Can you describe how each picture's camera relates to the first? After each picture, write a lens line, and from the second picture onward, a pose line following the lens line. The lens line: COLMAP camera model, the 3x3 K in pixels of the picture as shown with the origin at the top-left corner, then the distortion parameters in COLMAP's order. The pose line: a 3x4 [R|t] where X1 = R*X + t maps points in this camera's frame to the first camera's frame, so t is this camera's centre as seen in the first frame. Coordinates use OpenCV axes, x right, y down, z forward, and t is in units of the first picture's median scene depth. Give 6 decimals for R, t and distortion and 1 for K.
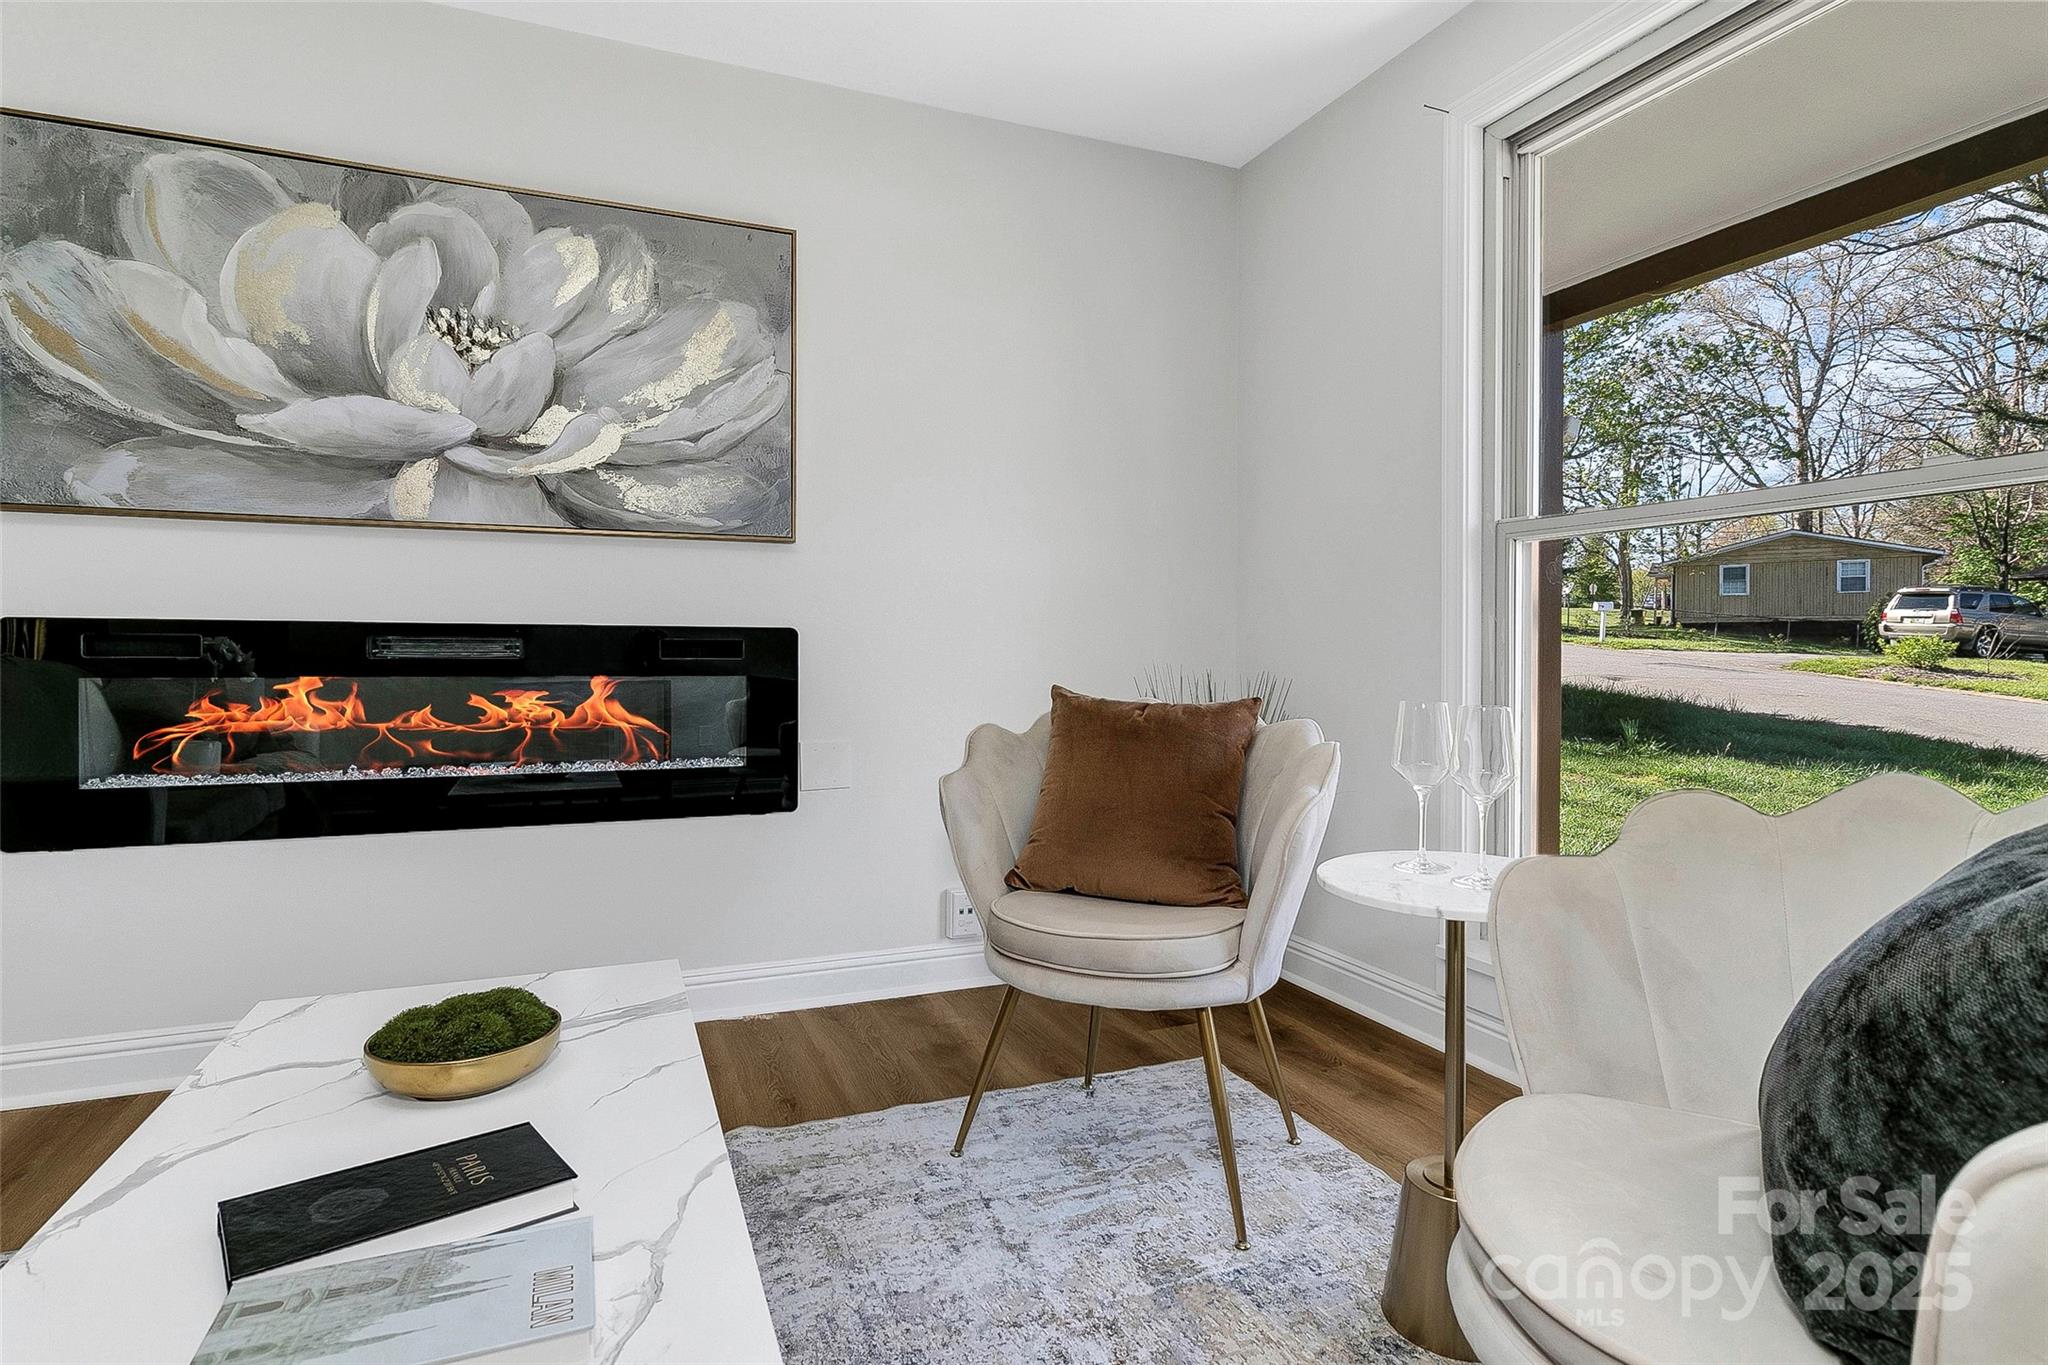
lens RADIAL K [[1027.9, 0, 1029.4], [0, 1027.9, 657.3], [0, 0, 1]] dist [0.001380, 0.000603]
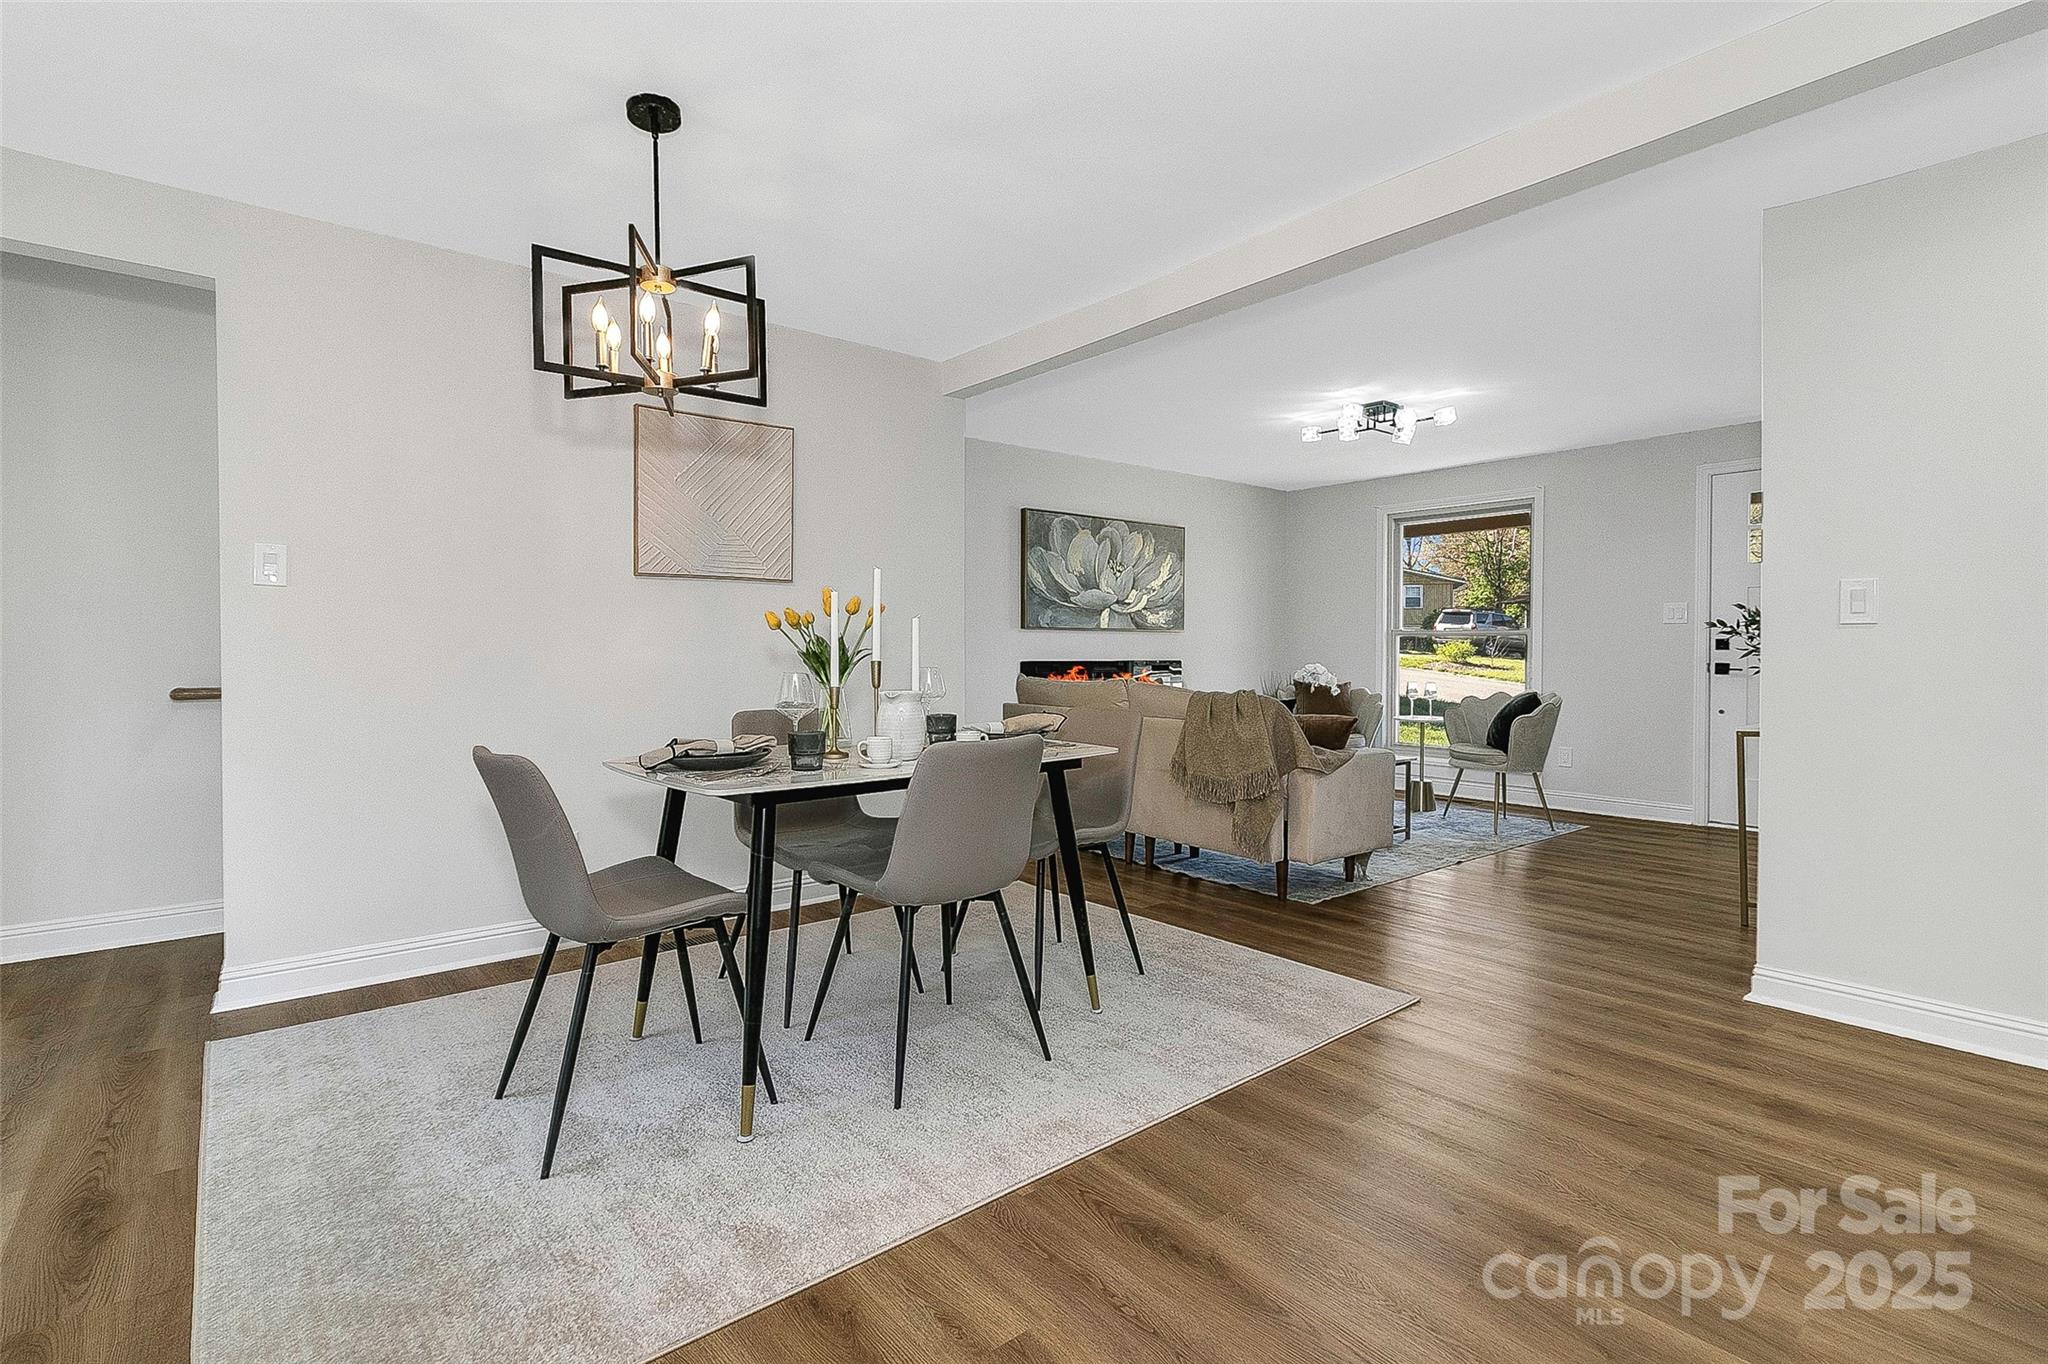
lens RADIAL K [[968.1, 0, 1036.8], [0, 968.1, 679.8], [0, 0, 1]] dist [0.005849, -0.000592]
pose [[0.950943, -0.011076, 0.309168, -1.687068], [0.002802, 0.999626, 0.027195, -0.055409], [-0.309353, -0.024994, 0.950619, -1.732611]]
